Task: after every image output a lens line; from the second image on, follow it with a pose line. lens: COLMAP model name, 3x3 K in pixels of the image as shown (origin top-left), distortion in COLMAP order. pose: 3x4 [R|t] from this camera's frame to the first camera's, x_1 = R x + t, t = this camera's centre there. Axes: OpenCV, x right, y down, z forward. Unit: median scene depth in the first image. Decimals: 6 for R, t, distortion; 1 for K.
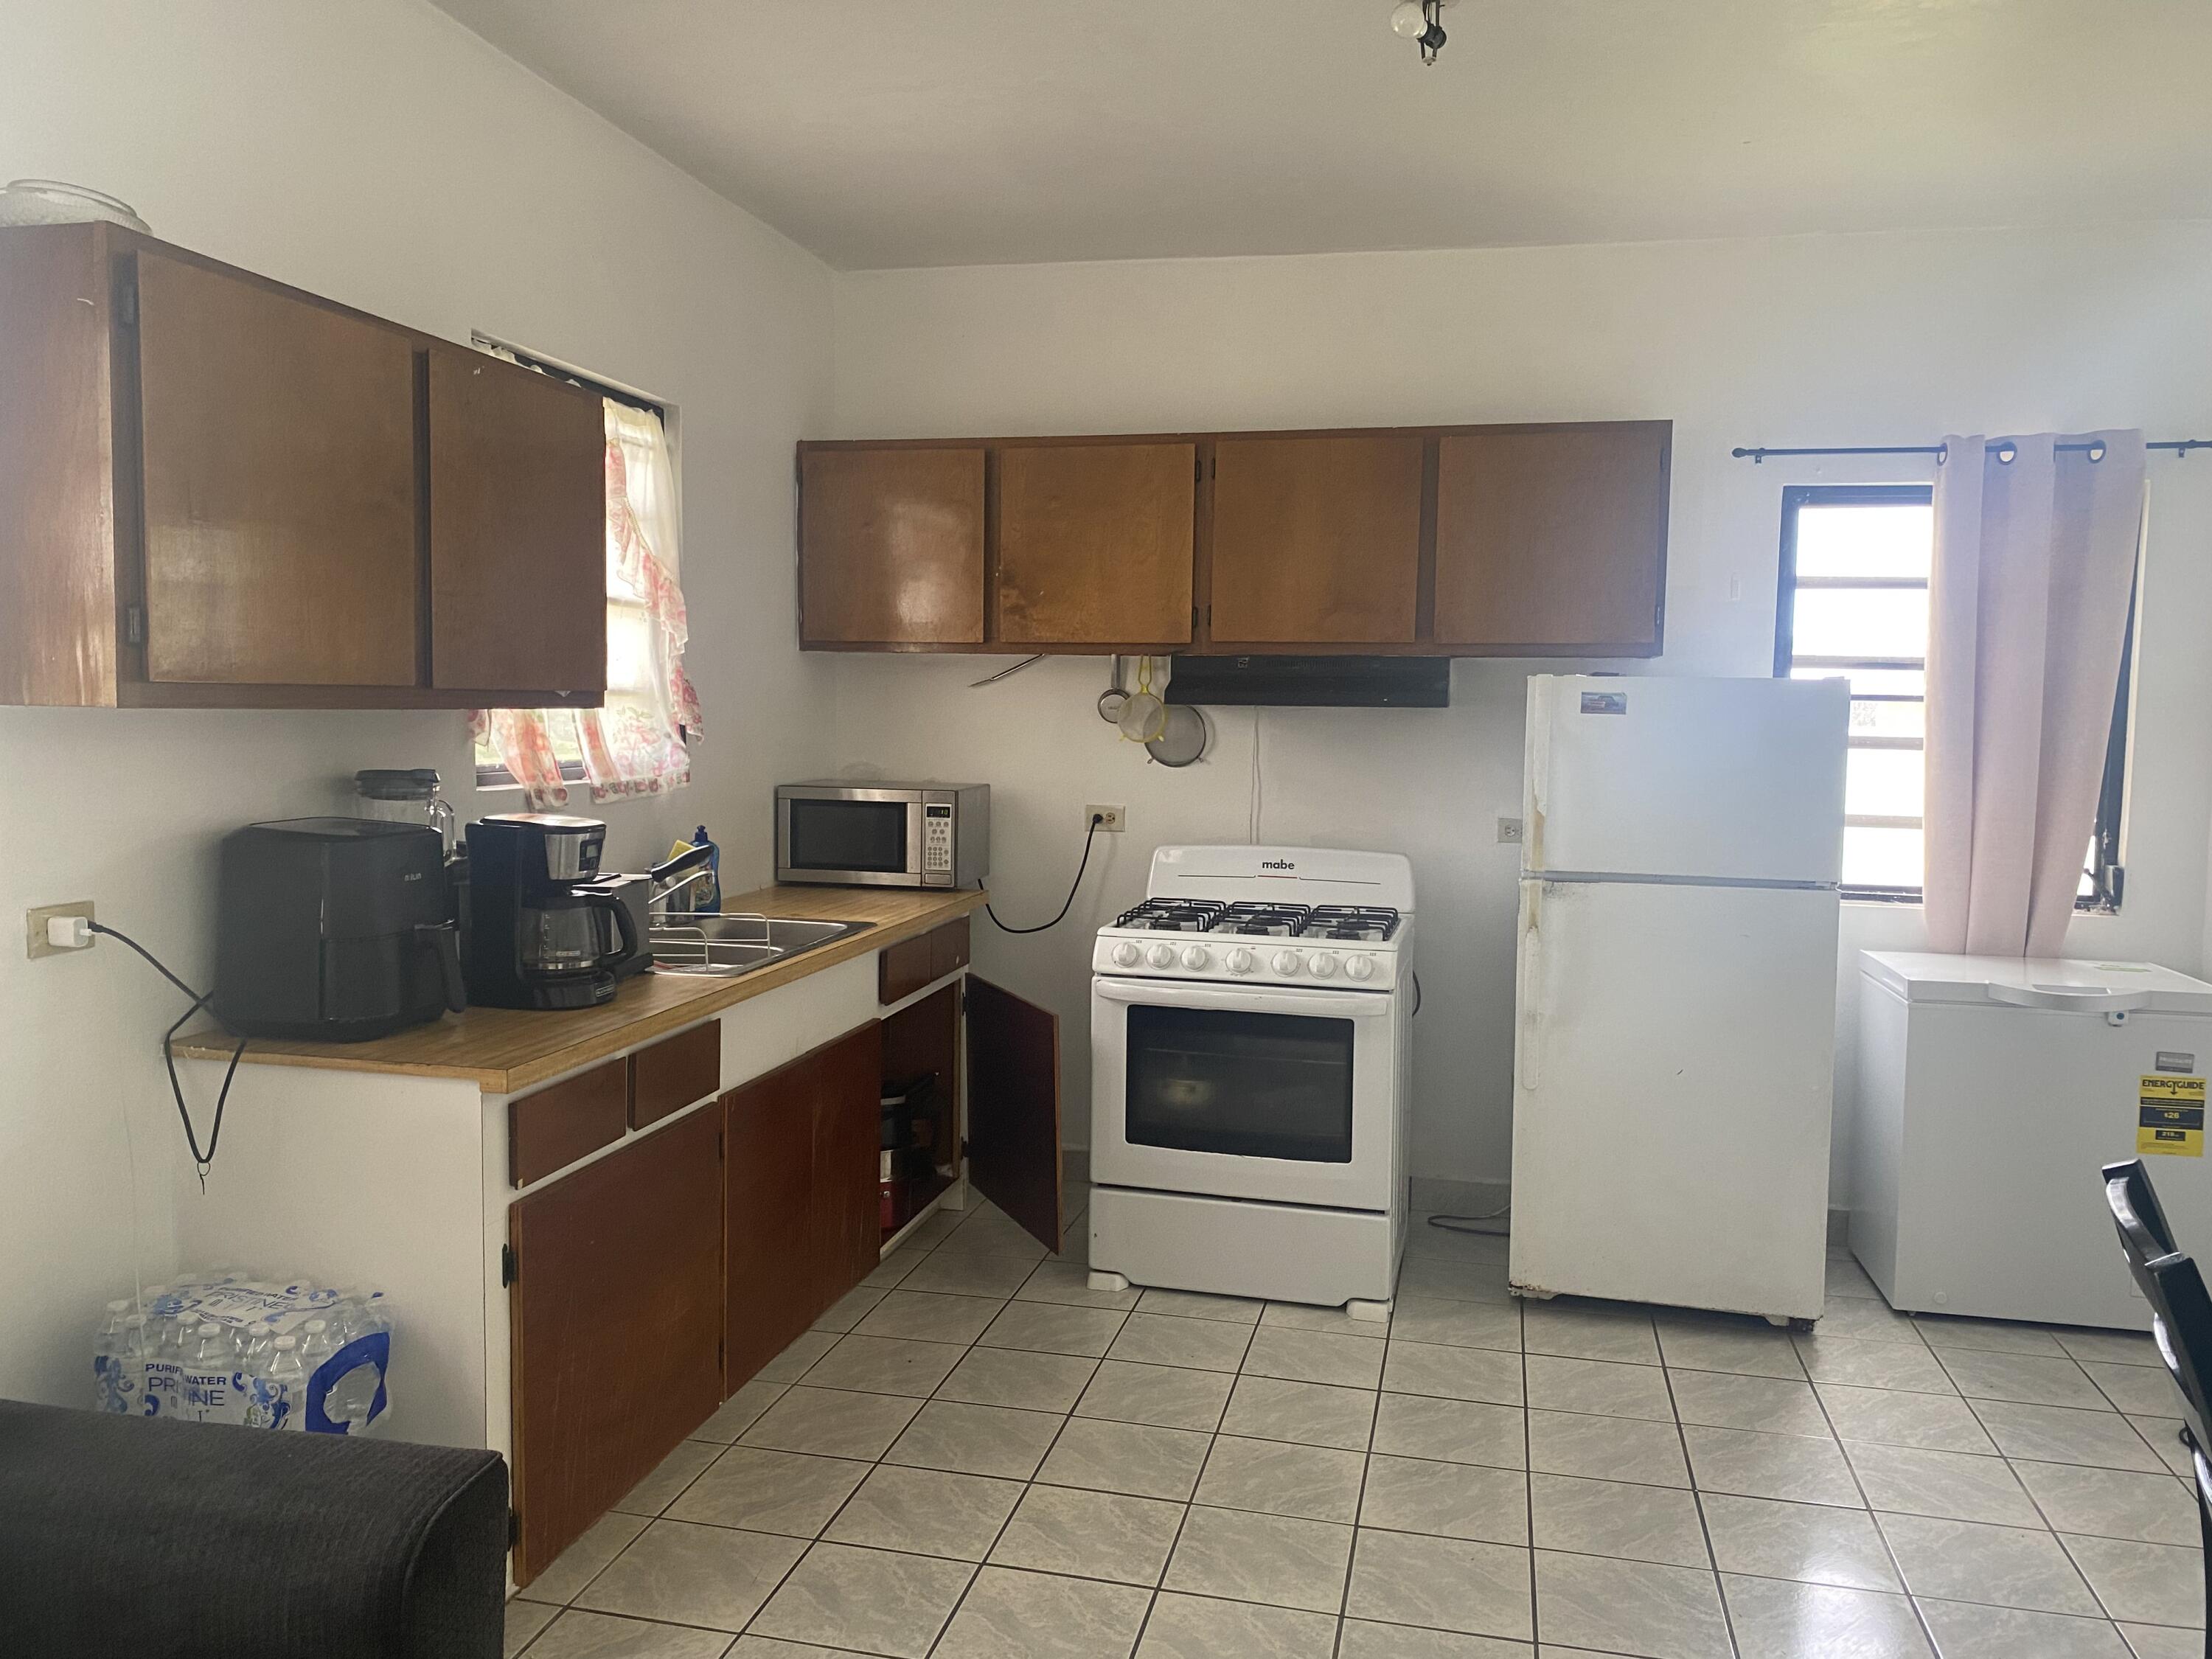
lens RADIAL K [[1683.9, 0, 1106.0], [0, 1683.9, 829.5], [0, 0, 1]] dist [0.084833, -0.098289]
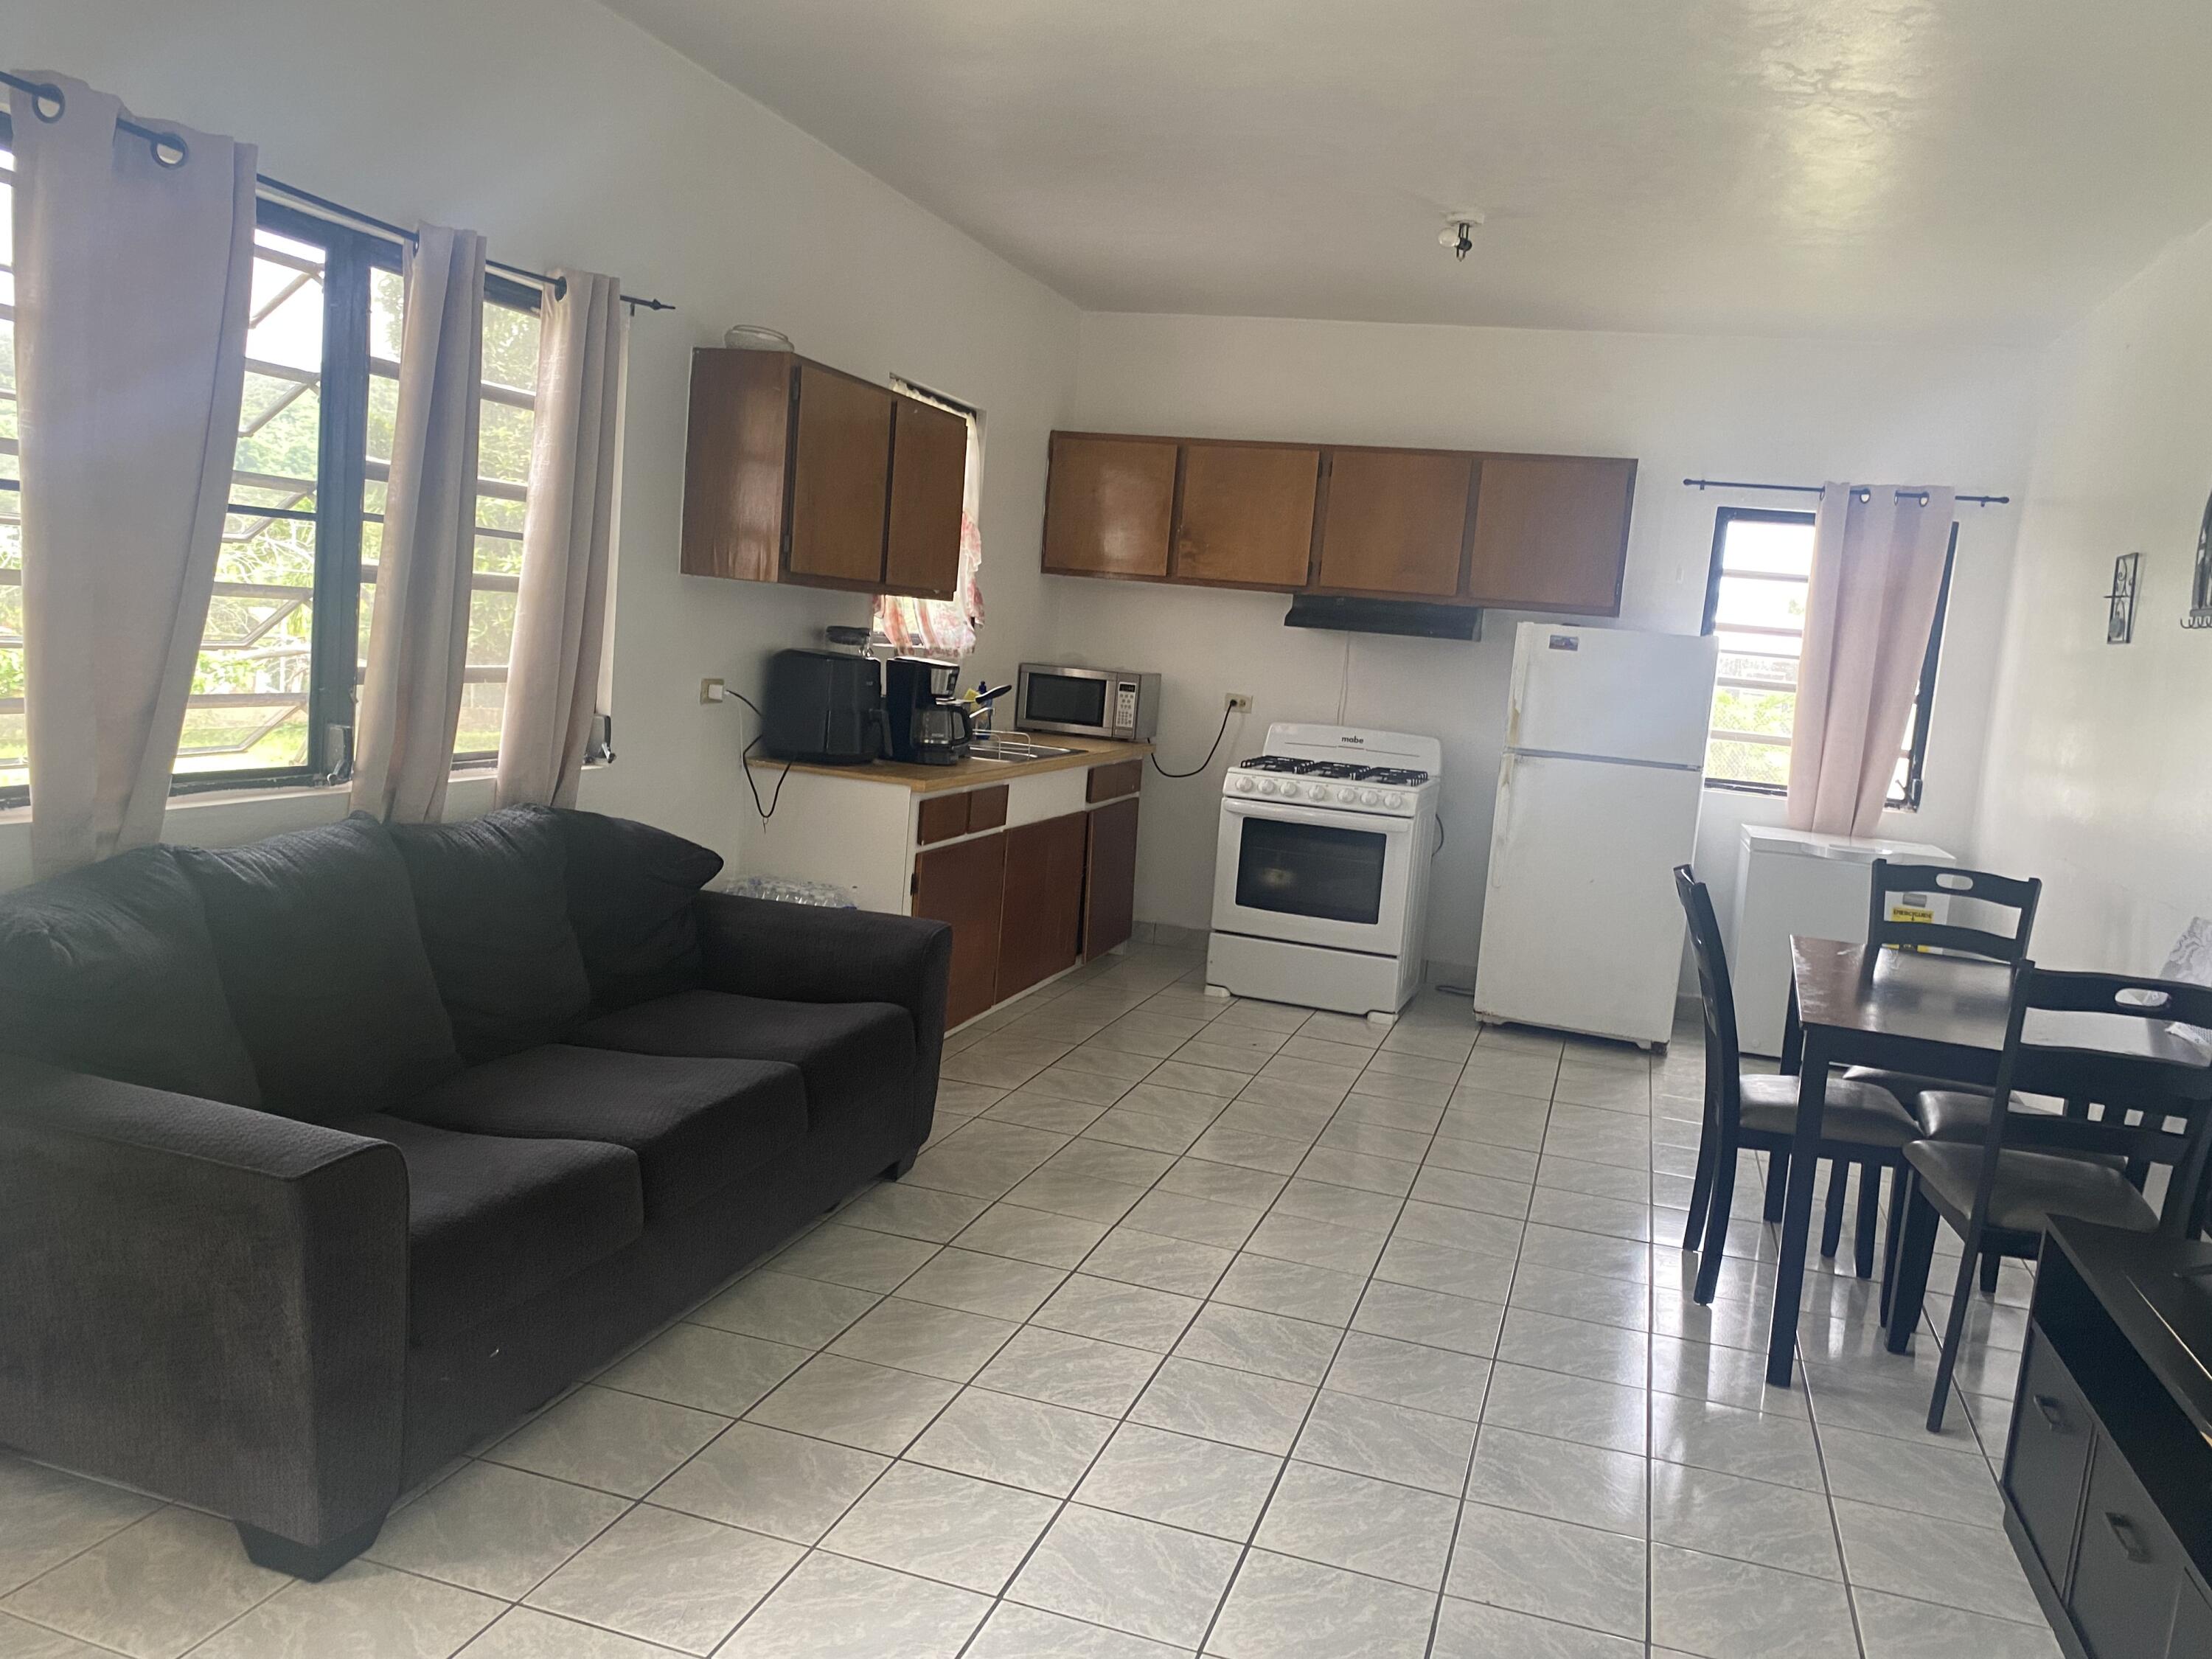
lens RADIAL K [[1698.5, 0, 1128.2], [0, 1698.5, 820.6], [0, 0, 1]] dist [0.133082, -0.325579]
pose [[0.994932, 0.078165, -0.063254, 0.006474], [-0.075970, 0.996446, 0.036387, 0.058023], [0.065874, -0.031397, 0.997334, -0.567296]]
